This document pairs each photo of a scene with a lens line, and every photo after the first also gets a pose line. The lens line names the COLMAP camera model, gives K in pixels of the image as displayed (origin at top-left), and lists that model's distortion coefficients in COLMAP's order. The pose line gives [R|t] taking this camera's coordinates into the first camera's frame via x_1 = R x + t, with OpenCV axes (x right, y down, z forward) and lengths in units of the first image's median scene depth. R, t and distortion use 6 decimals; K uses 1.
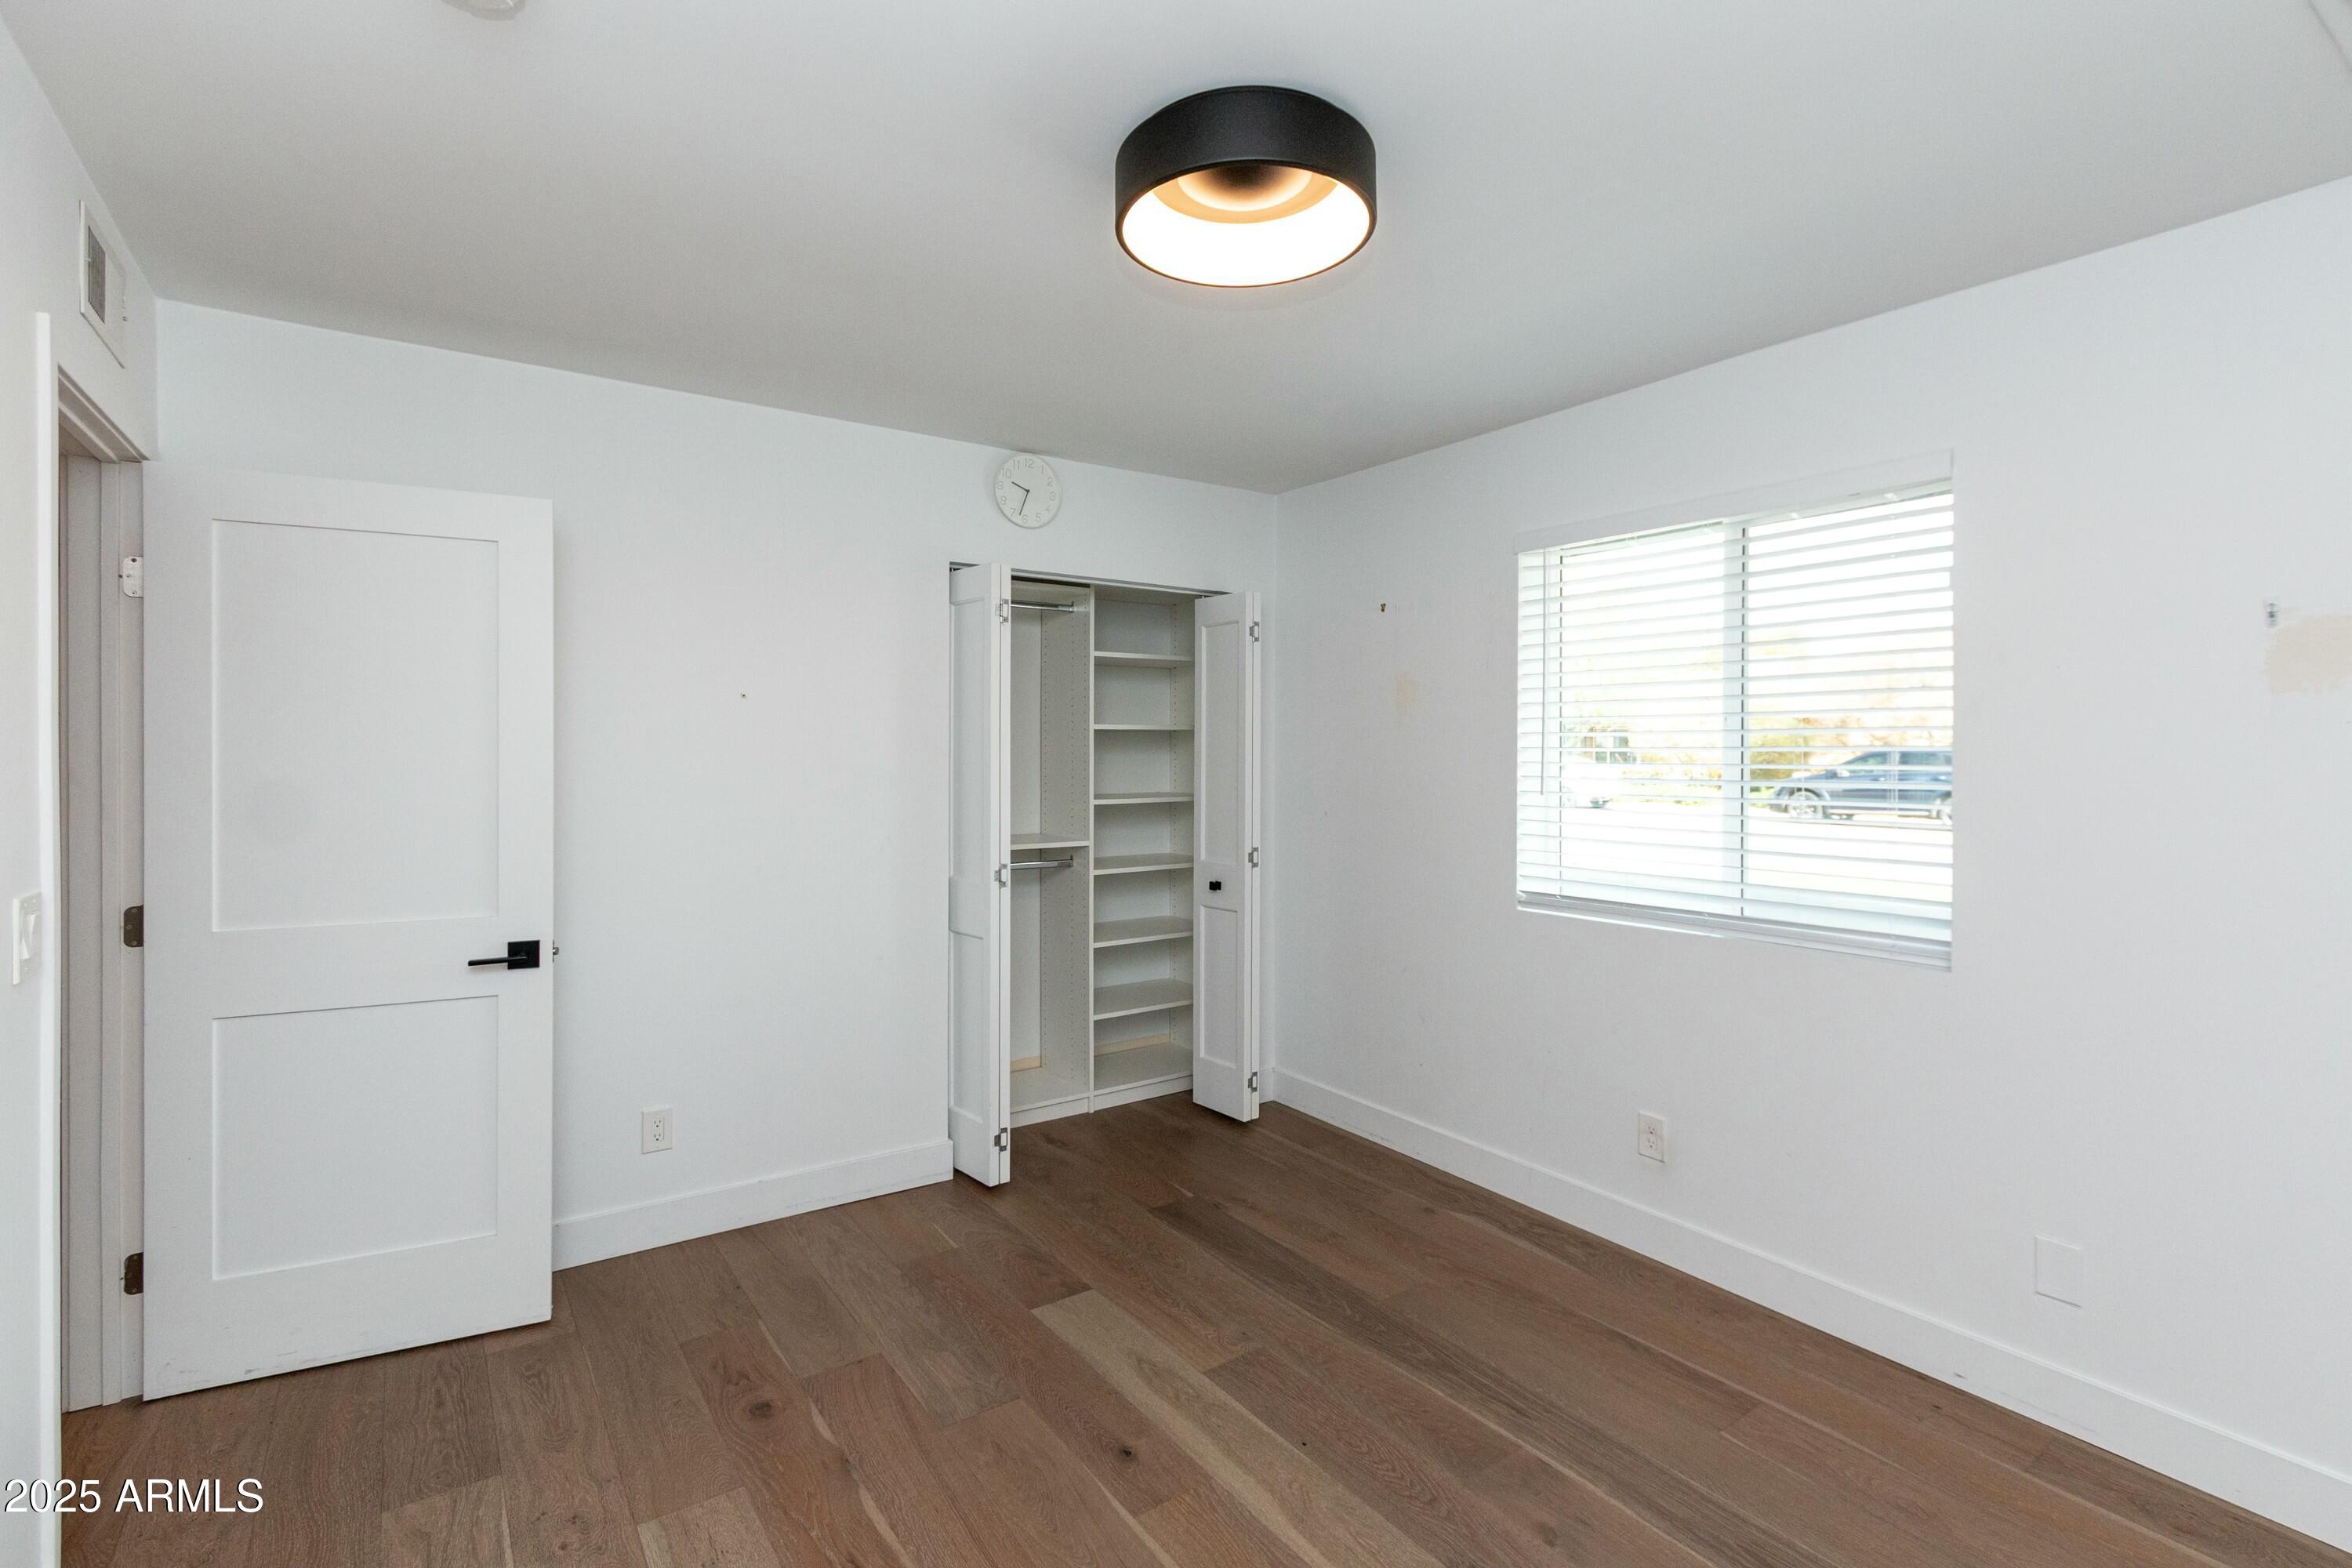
lens RADIAL K [[1069.1, 0, 1171.4], [0, 1069.1, 770.1], [0, 0, 1]] dist [-0.000265, -0.000087]
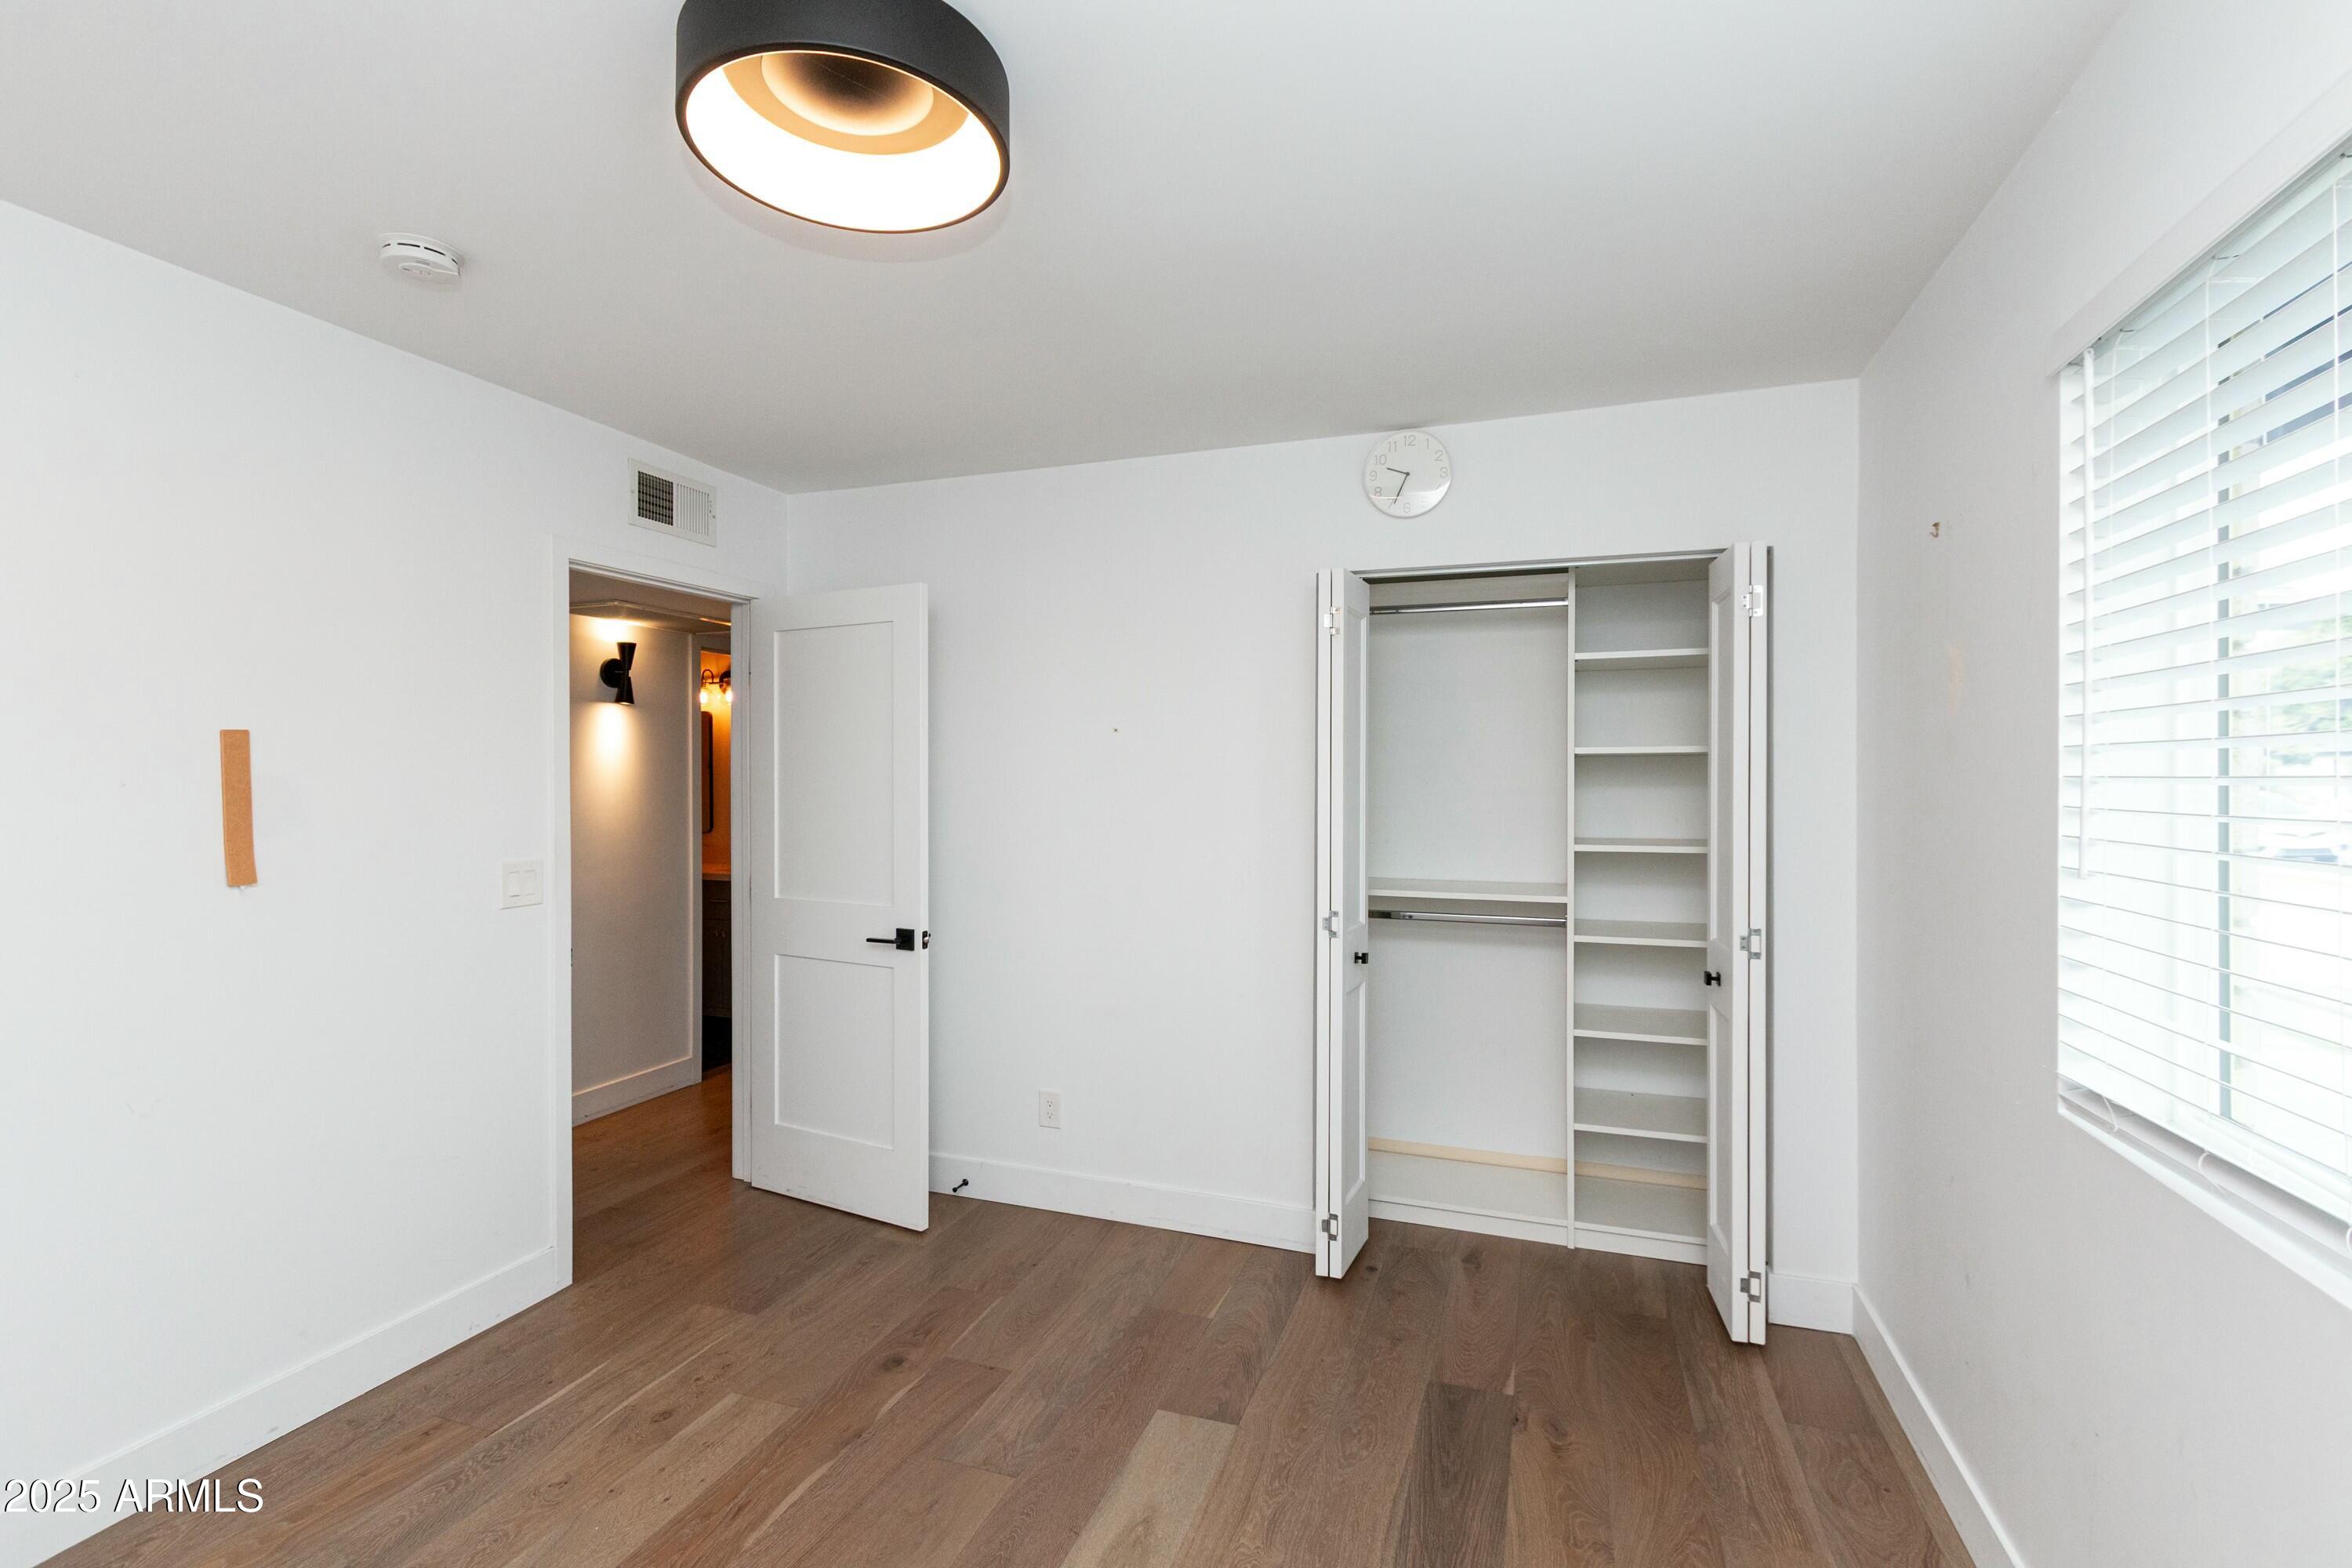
lens RADIAL K [[1074.9, 0, 1226.0], [0, 1074.9, 789.4], [0, 0, 1]] dist [0.004037, -0.006881]
pose [[0.585559, 0.010926, -0.810556, 0.501747], [-0.014813, 0.999886, 0.002777, -0.013068], [0.810494, 0.010381, 0.585655, 0.413133]]
